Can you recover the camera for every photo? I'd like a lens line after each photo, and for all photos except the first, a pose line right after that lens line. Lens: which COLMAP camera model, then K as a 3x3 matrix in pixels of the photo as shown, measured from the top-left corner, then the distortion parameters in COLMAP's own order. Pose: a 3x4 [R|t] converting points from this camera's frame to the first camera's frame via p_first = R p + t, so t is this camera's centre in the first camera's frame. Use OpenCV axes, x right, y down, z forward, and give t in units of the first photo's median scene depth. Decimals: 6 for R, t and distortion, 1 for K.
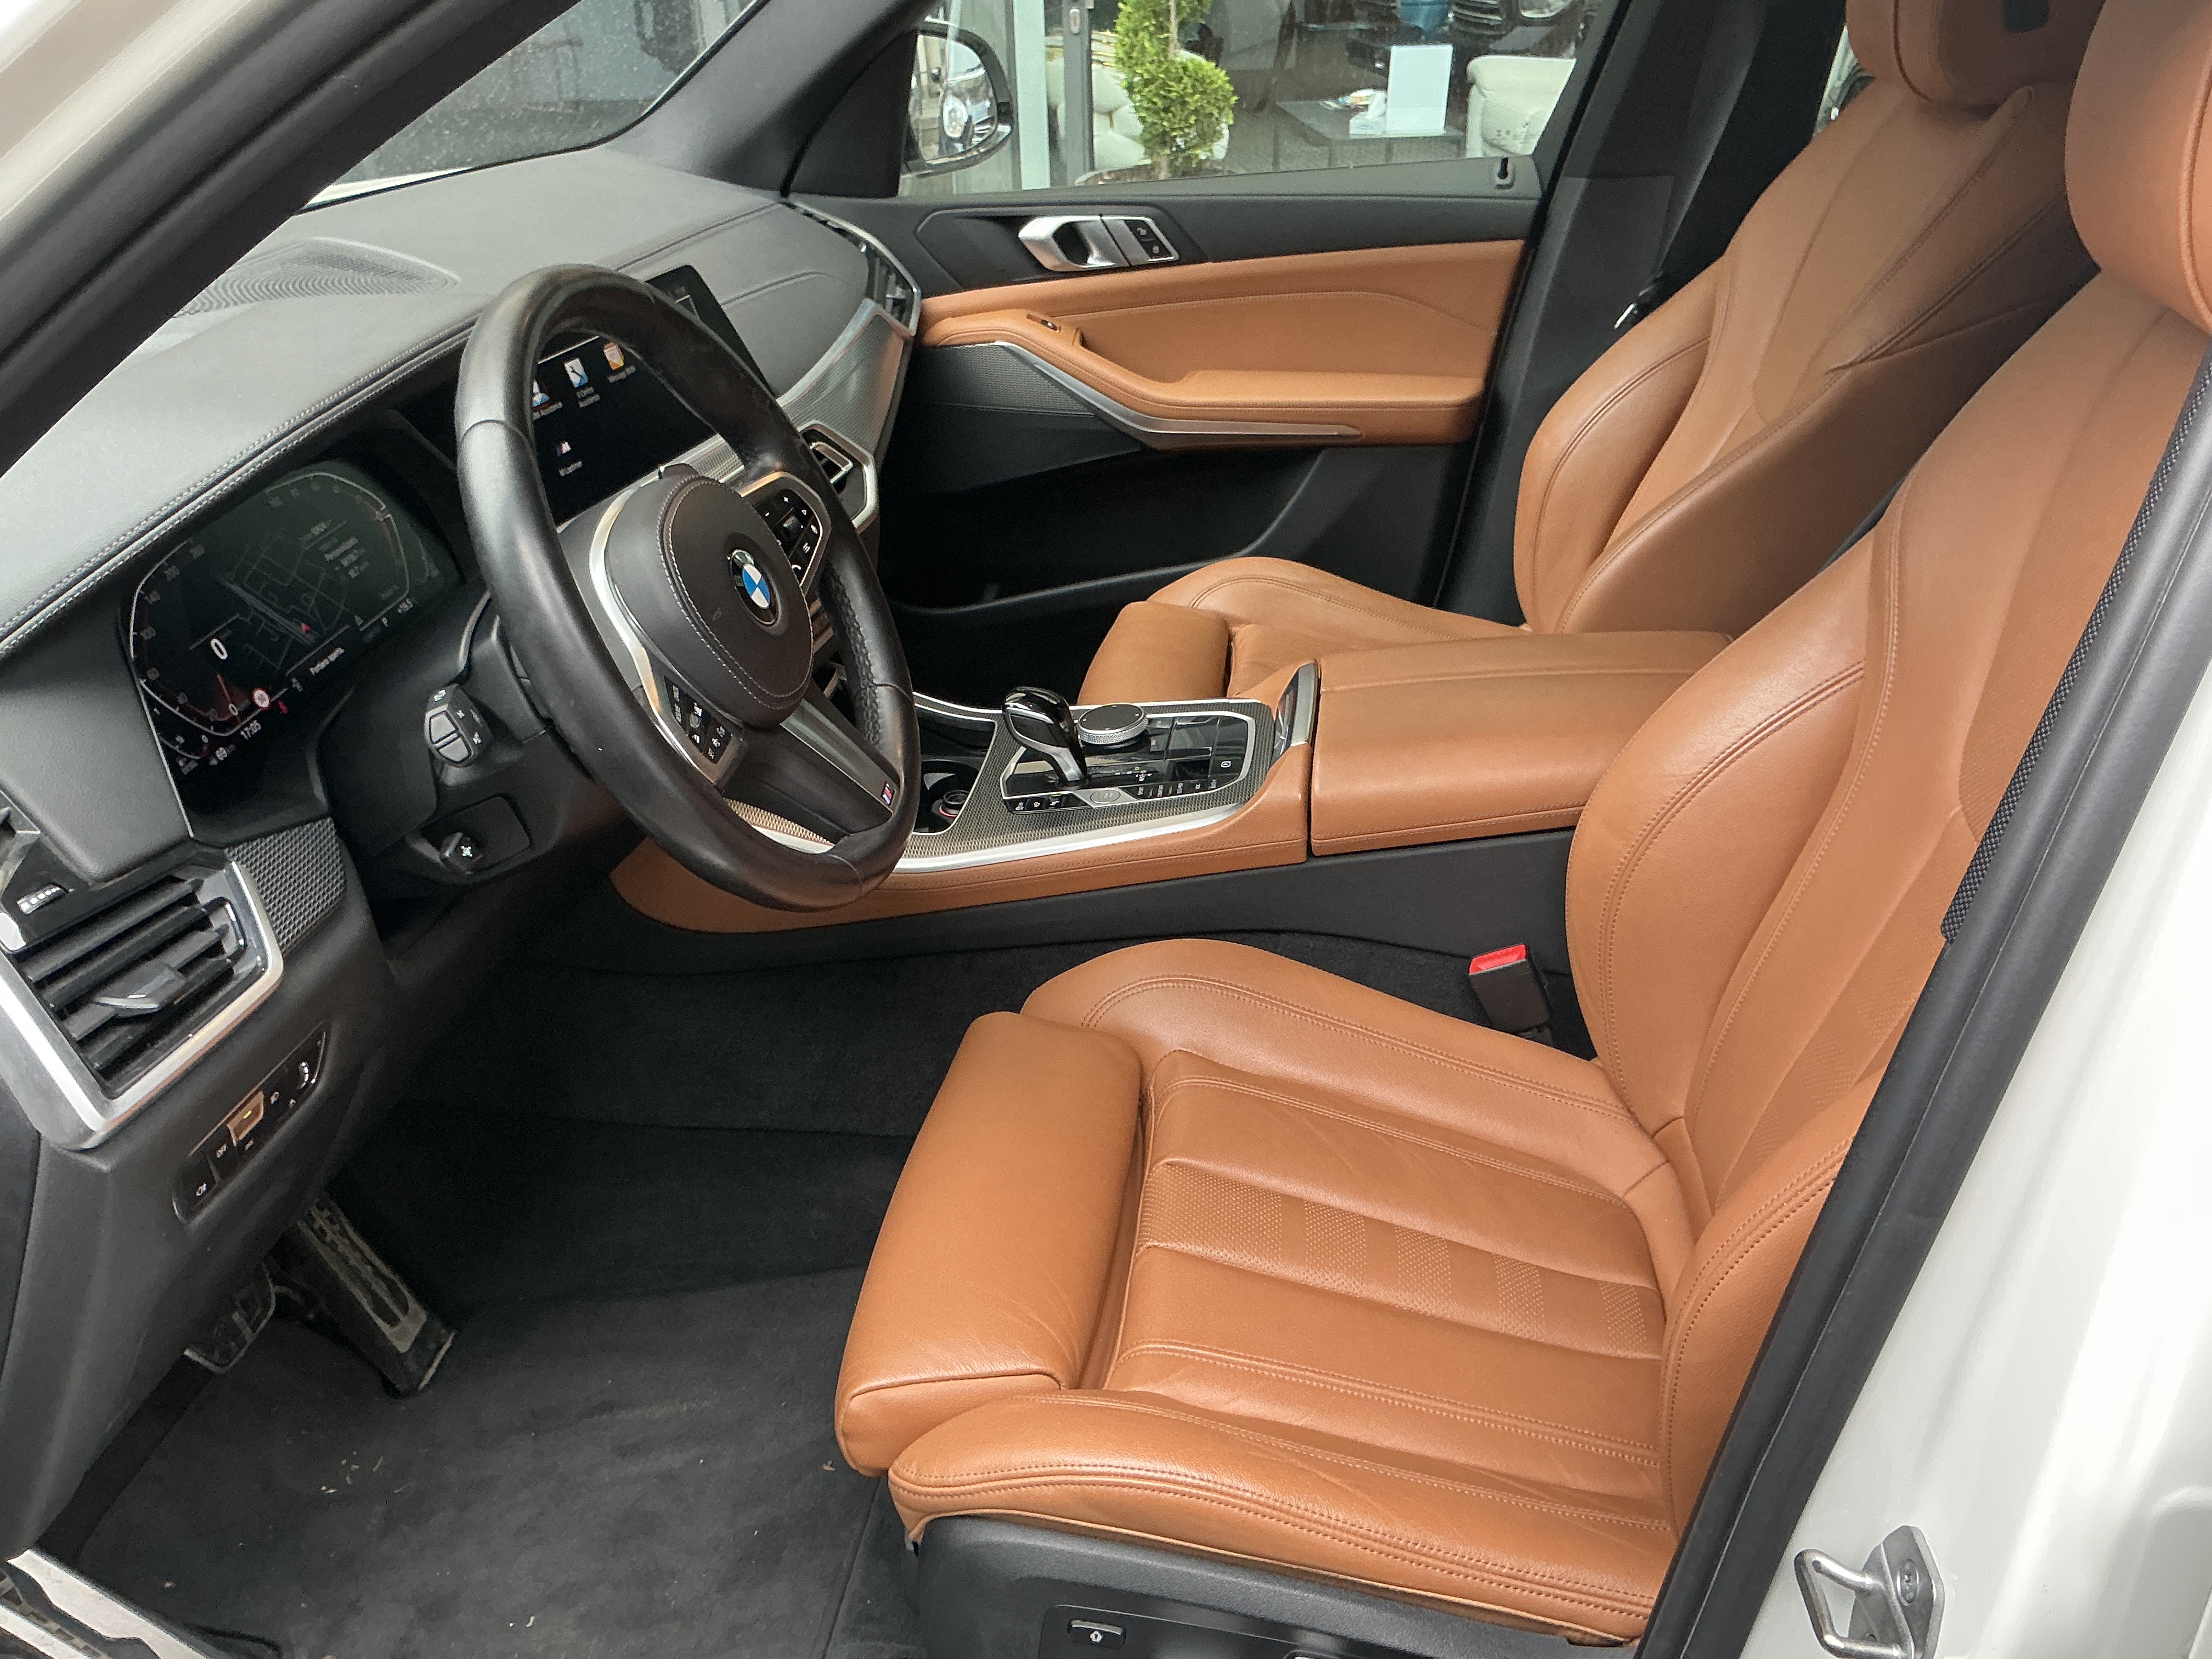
lens RADIAL K [[1849.4, 0, 1102.0], [0, 1849.4, 826.8], [0, 0, 1]] dist [0.117985, -0.208423]
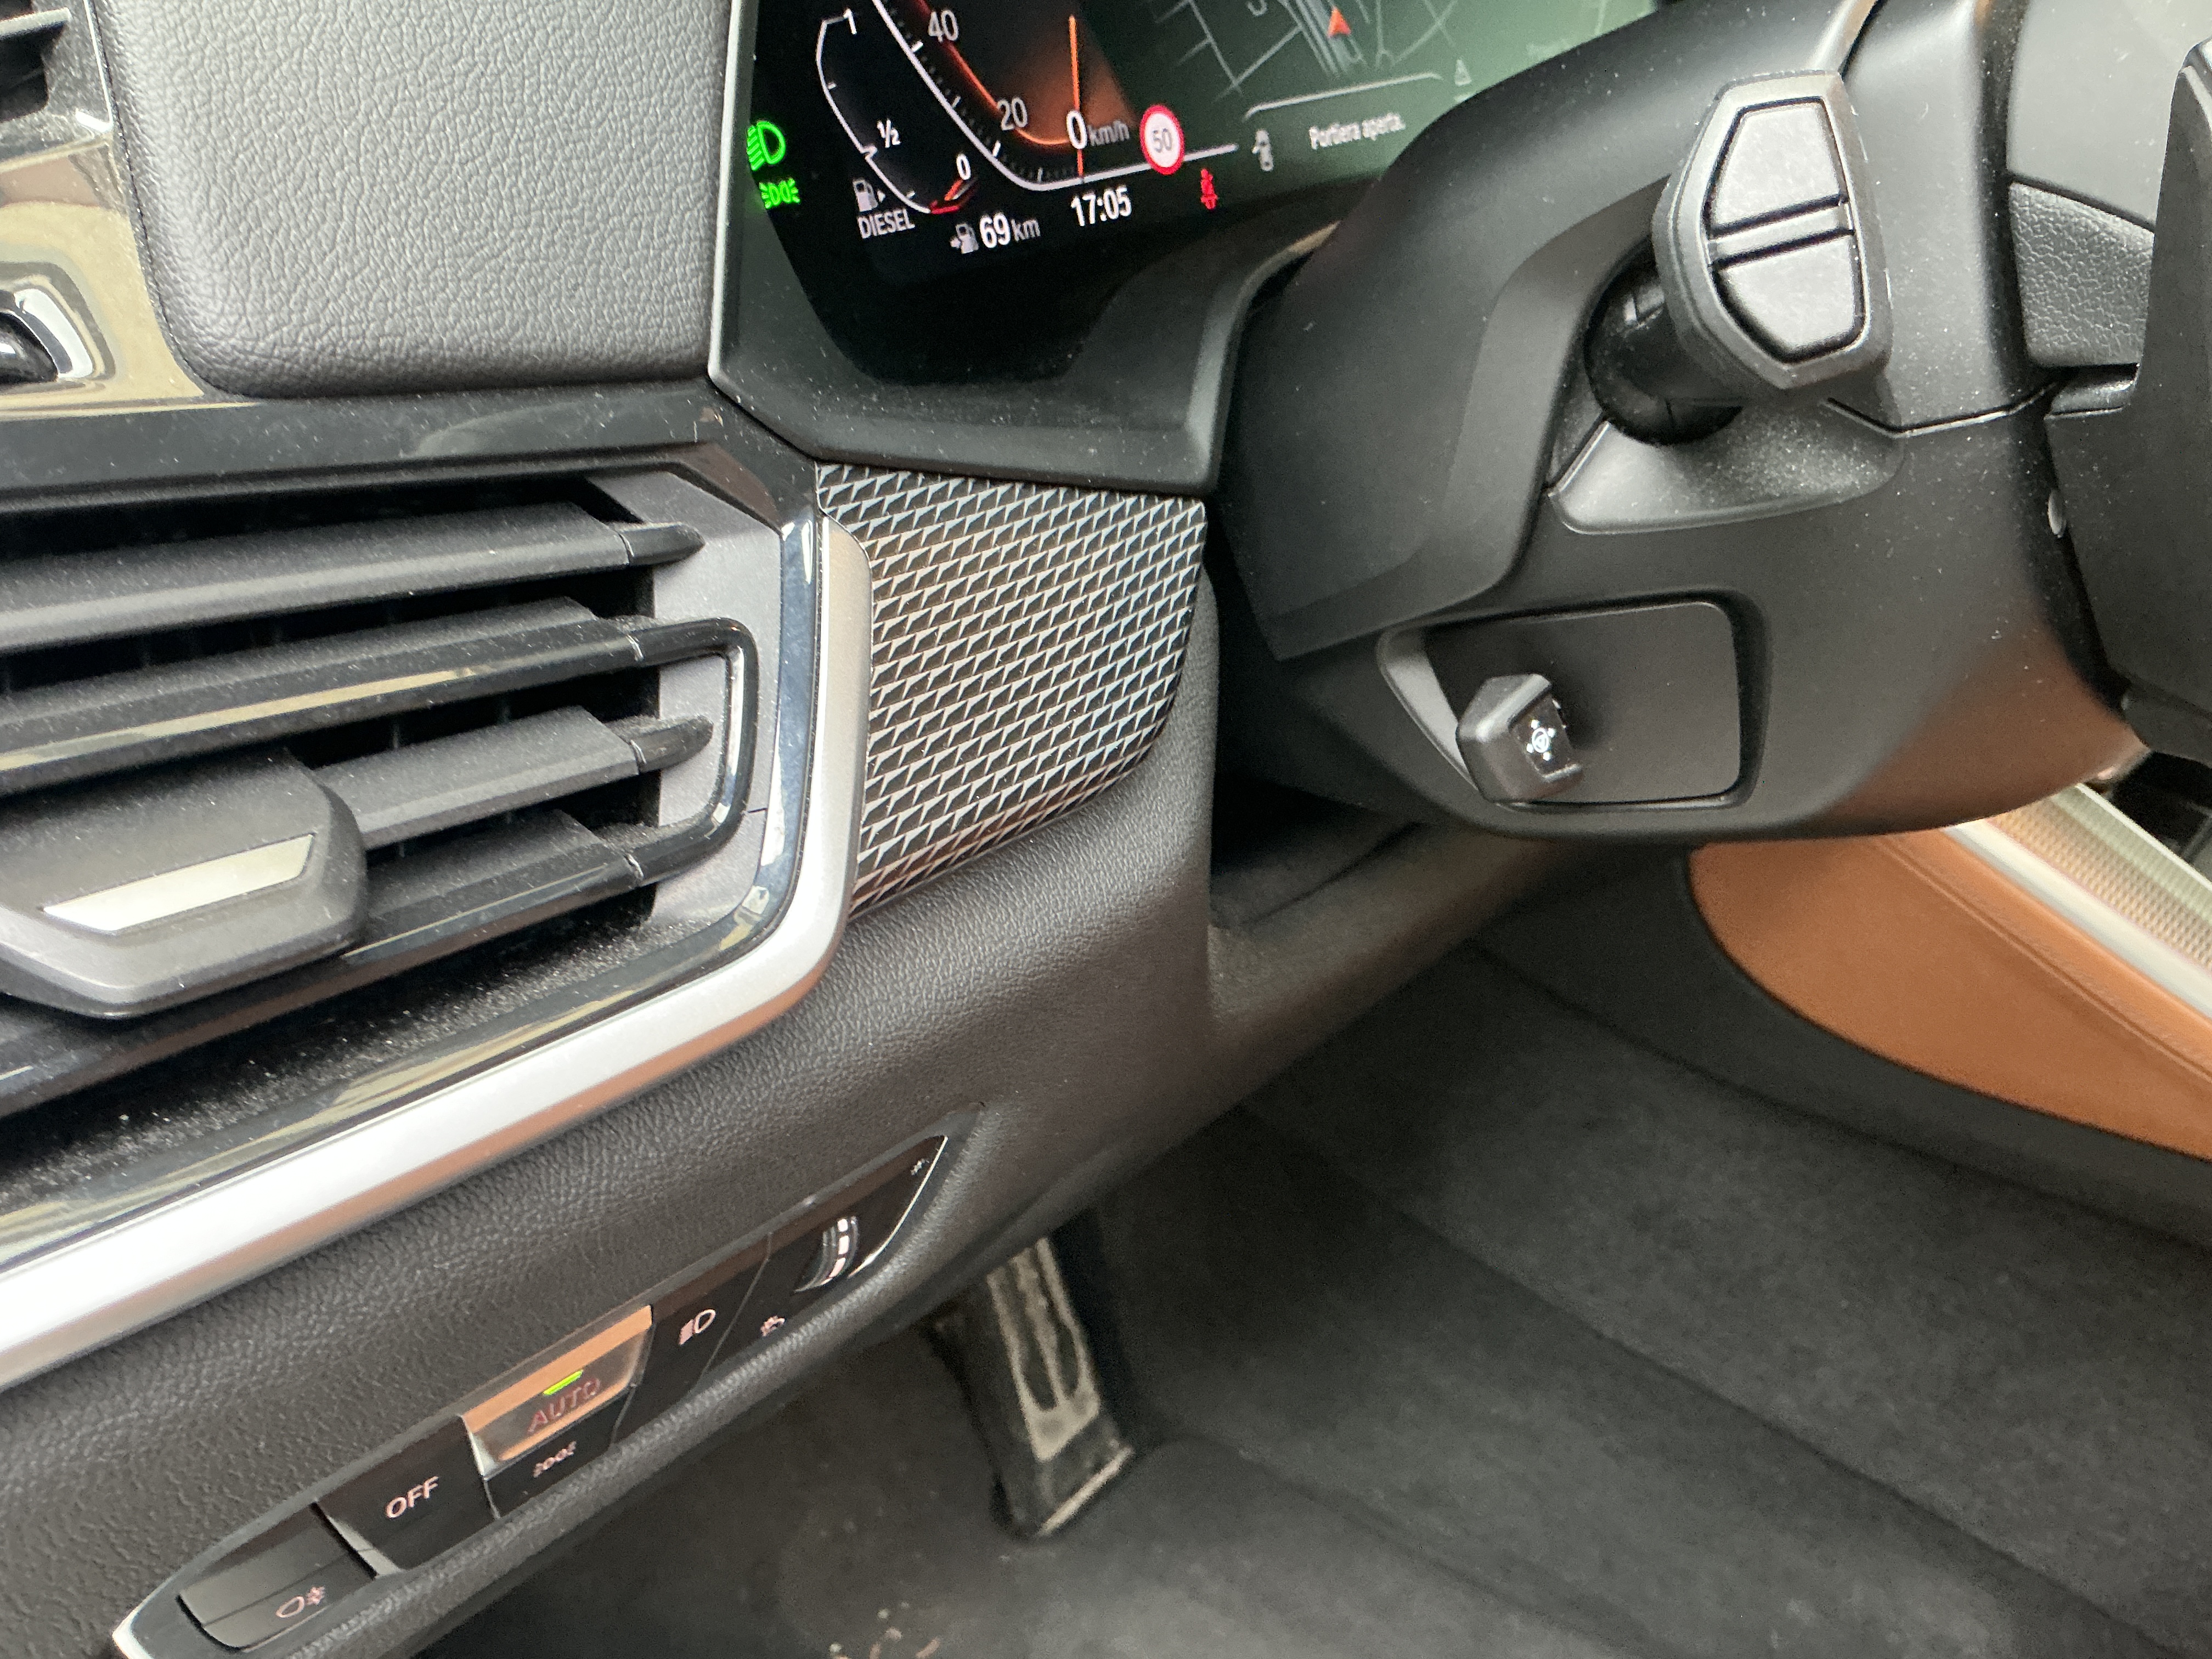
lens RADIAL K [[1849.4, 0, 1091.4], [0, 1849.4, 831.9], [0, 0, 1]] dist [0.117985, -0.208423]
pose [[0.830791, 0.362151, -0.422651, -0.204913], [-0.336848, 0.931661, 0.136168, 0.007935], [0.443081, 0.029242, 0.896005, 0.533403]]
